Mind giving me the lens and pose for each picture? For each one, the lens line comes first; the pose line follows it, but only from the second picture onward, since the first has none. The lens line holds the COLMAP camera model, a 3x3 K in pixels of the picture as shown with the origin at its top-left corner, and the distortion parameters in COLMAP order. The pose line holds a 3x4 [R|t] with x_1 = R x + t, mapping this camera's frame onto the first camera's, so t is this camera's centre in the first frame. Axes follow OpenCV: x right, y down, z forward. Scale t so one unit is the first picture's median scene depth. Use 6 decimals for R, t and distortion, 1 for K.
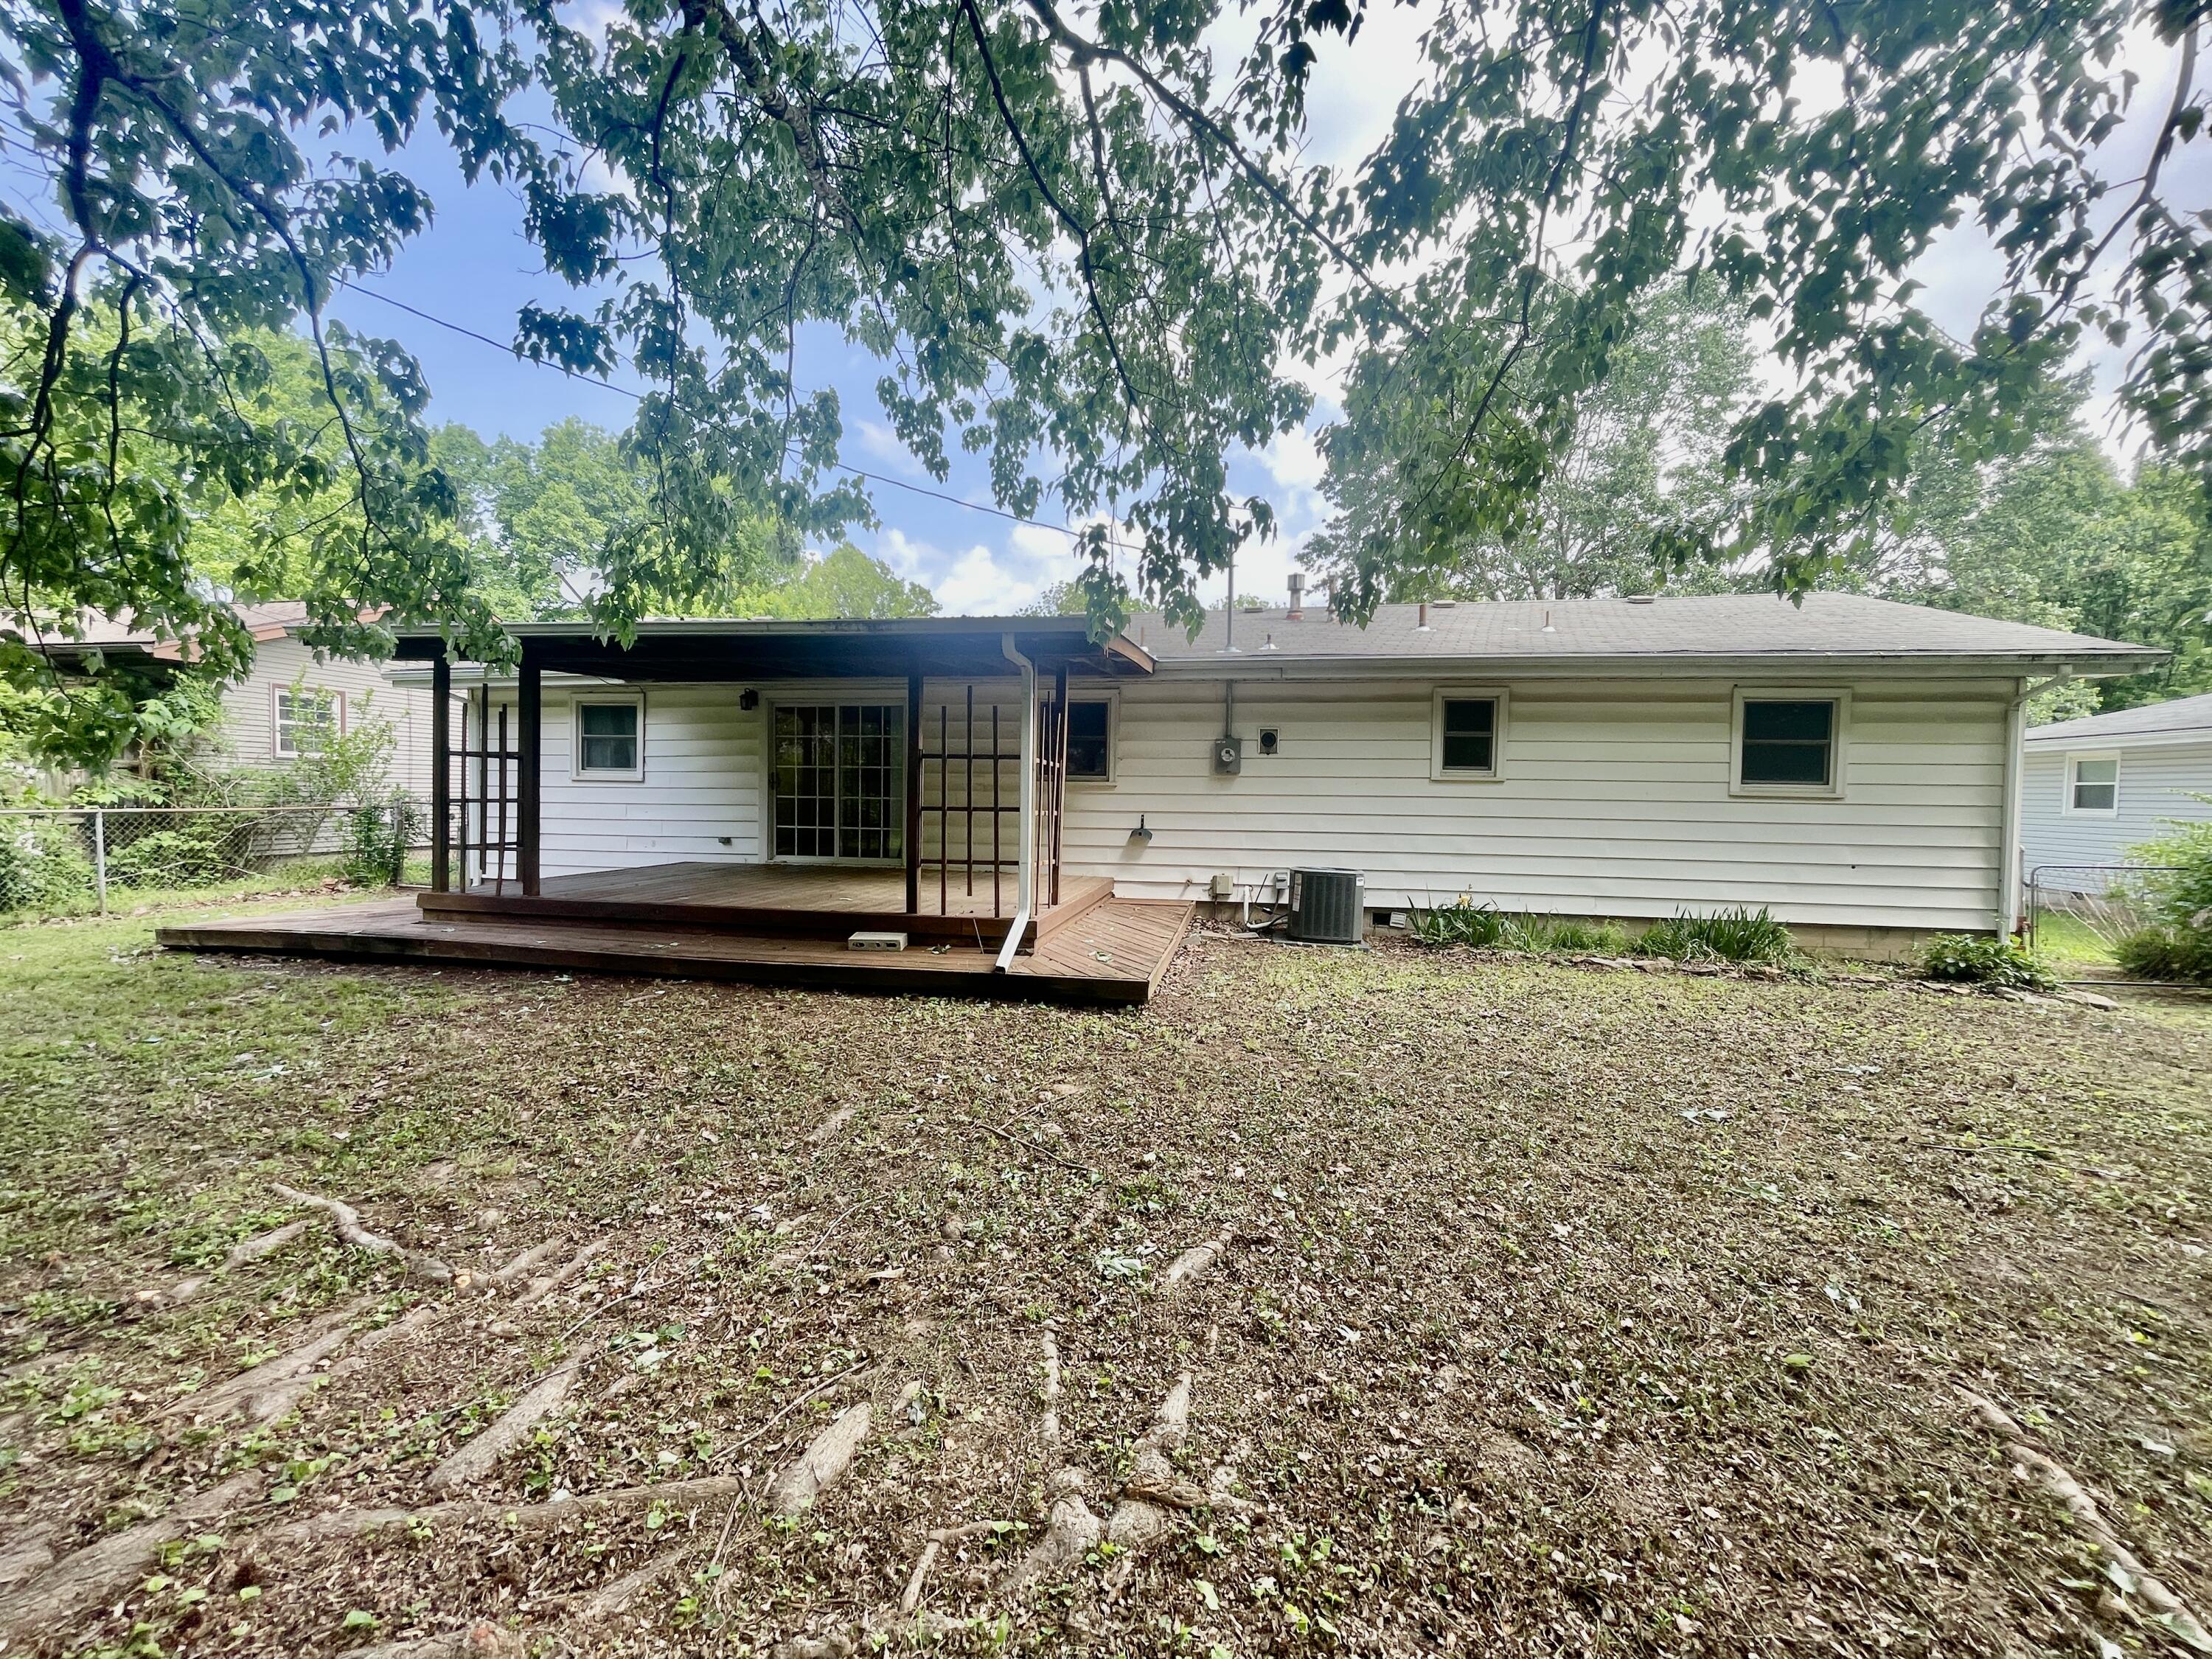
lens RADIAL K [[893.5, 0, 1101.8], [0, 893.5, 827.4], [0, 0, 1]] dist [-0.000930, -0.001018]
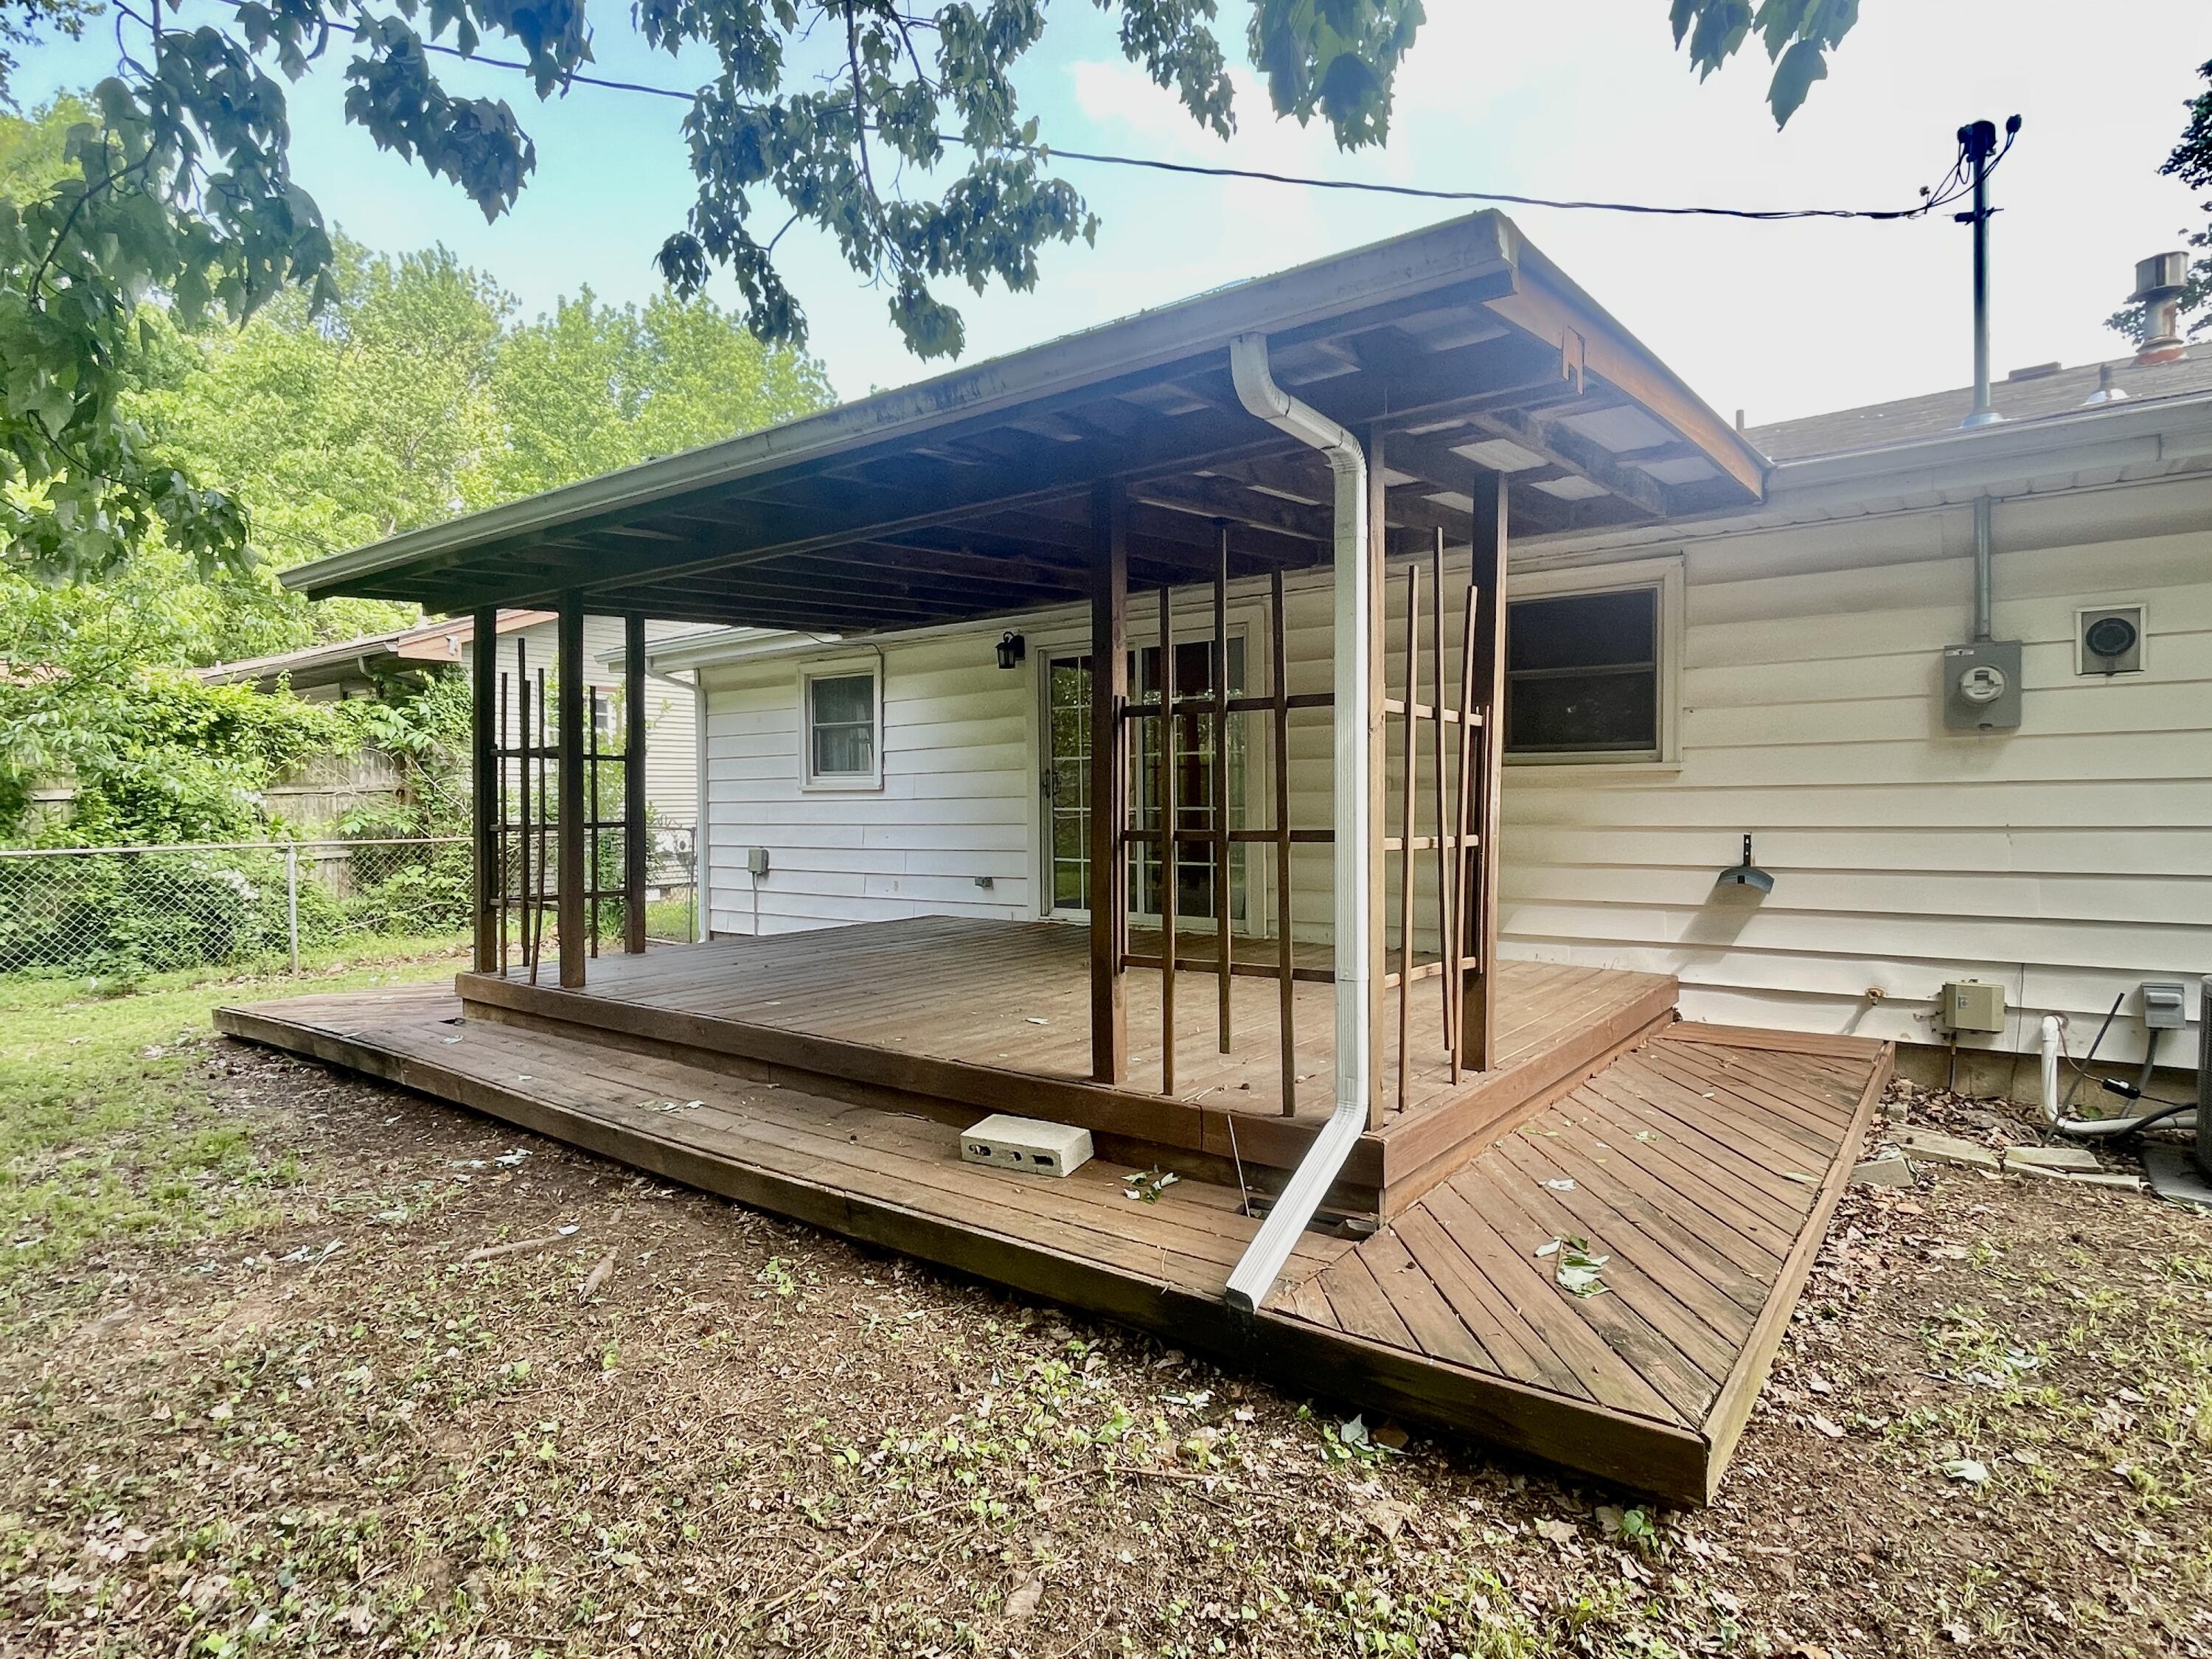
lens RADIAL K [[1183.1, 0, 1118.2], [0, 1183.1, 829.6], [0, 0, 1]] dist [0.003739, 0.002047]
pose [[0.889948, -0.012489, -0.455890, 0.037243], [0.007508, 0.999891, -0.012735, -0.011737], [0.455999, 0.007910, 0.889945, 0.349113]]
